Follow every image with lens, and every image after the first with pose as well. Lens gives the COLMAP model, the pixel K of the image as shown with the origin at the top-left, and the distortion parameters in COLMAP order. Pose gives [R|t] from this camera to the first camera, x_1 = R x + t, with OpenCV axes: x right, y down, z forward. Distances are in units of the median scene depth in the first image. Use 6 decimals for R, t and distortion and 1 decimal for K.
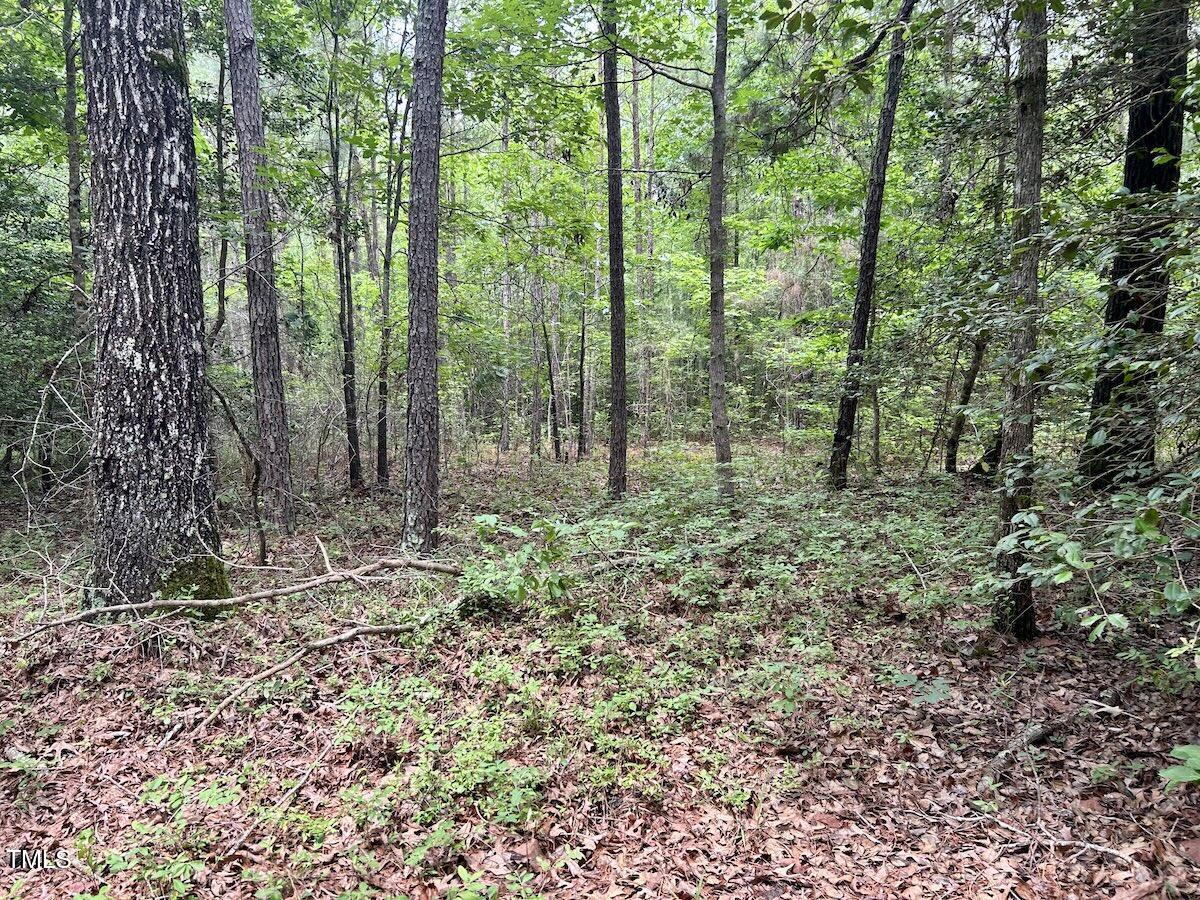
lens RADIAL K [[901.5, 0, 600.4], [0, 901.5, 456.0], [0, 0, 1]] dist [0.012040, -0.006534]
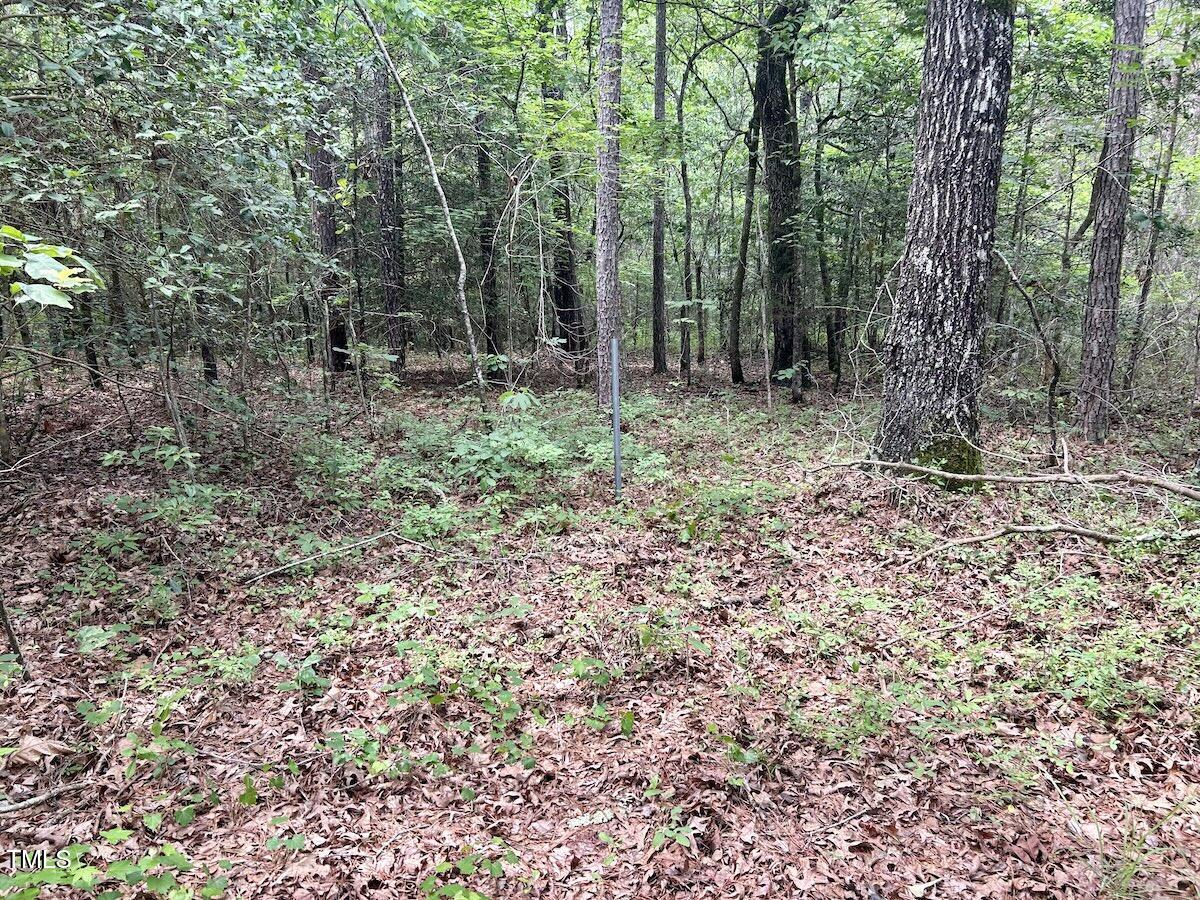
lens RADIAL K [[901.5, 0, 599.0], [0, 901.5, 447.9], [0, 0, 1]] dist [0.012040, -0.006534]
pose [[0.592713, 0.179615, -0.785130, 0.214608], [-0.096448, 0.983630, 0.152215, -0.008821], [0.799618, -0.014496, 0.600334, -0.076132]]
